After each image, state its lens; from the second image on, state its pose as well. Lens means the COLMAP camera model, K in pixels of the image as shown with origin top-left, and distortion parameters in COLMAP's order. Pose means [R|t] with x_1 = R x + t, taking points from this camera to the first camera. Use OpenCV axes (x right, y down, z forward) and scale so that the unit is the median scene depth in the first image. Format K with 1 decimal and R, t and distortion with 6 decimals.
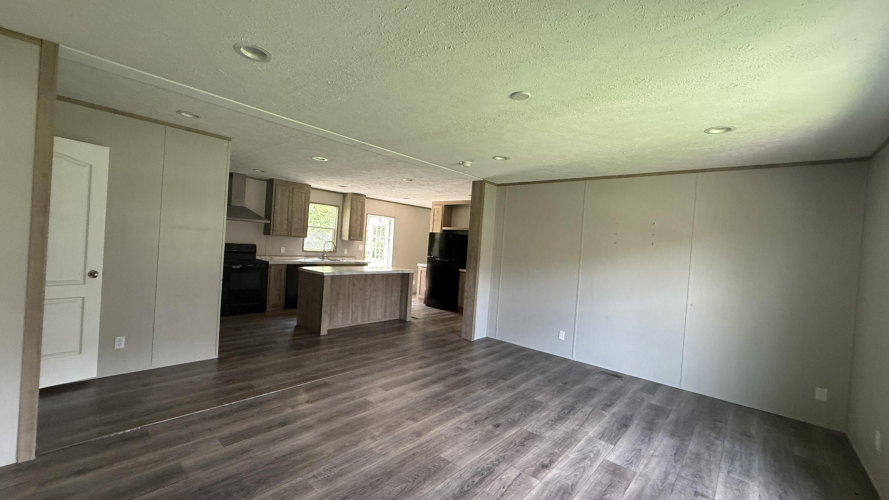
lens RADIAL K [[353.9, 0, 442.7], [0, 353.9, 248.7], [0, 0, 1]] dist [0.000869, 0.000154]
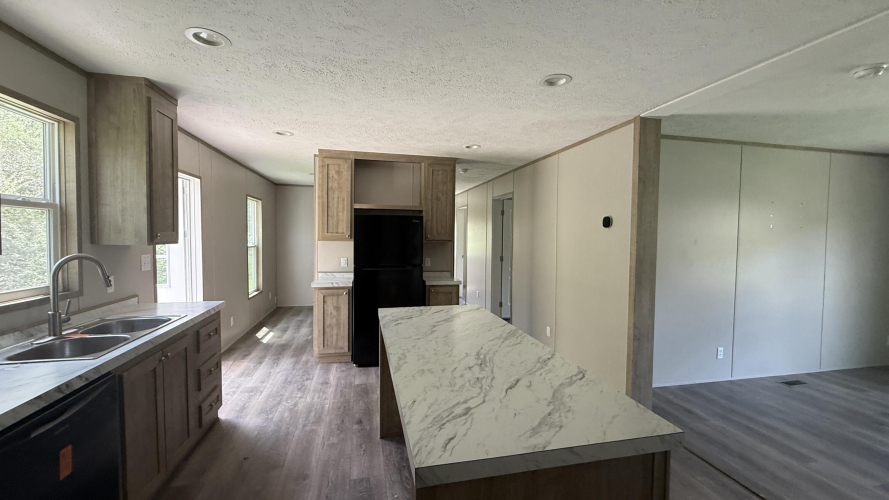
lens RADIAL K [[353.9, 0, 442.7], [0, 353.9, 248.8], [0, 0, 1]] dist [0.000869, 0.000154]
pose [[0.590560, -0.090794, 0.801870, -0.835666], [0.038096, 0.995680, 0.084682, -0.084226], [-0.806094, -0.019462, 0.591468, 1.474265]]
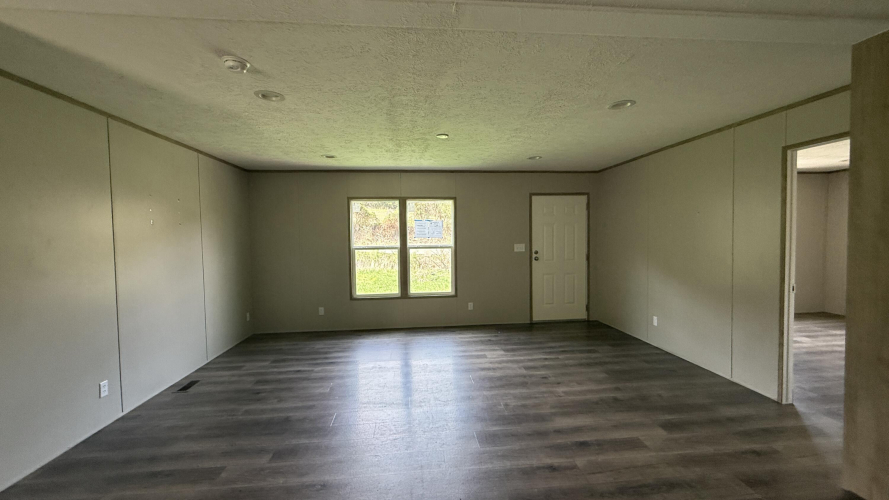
lens RADIAL K [[353.9, 0, 443.1], [0, 353.9, 250.5], [0, 0, 1]] dist [0.000869, 0.000154]
pose [[-0.726639, -0.086205, 0.681590, -0.593267], [-0.028231, 0.995005, 0.095747, -0.058942], [-0.686439, 0.050332, -0.725443, 1.464830]]
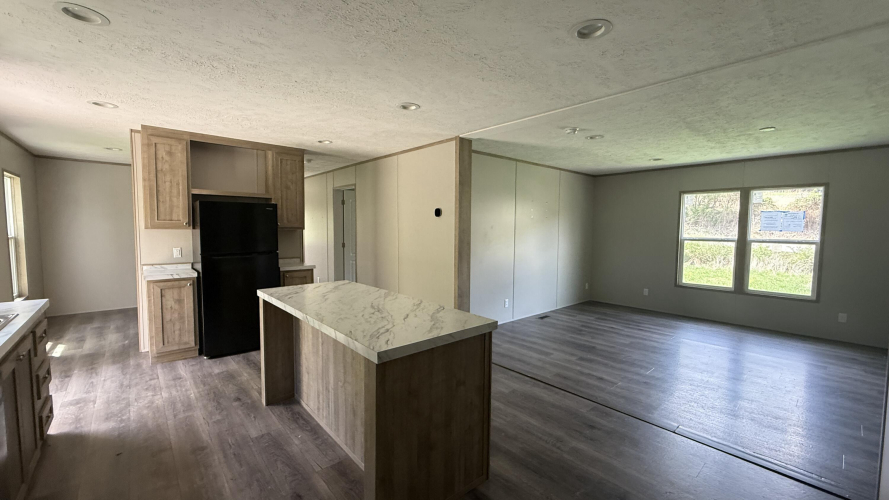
lens RADIAL K [[353.9, 0, 442.3], [0, 353.9, 248.2], [0, 0, 1]] dist [0.000869, 0.000154]
pose [[0.135934, -0.126863, 0.982562, -1.123265], [0.012570, 0.991909, 0.126331, -0.093998], [-0.990638, -0.004822, 0.136429, 1.501041]]
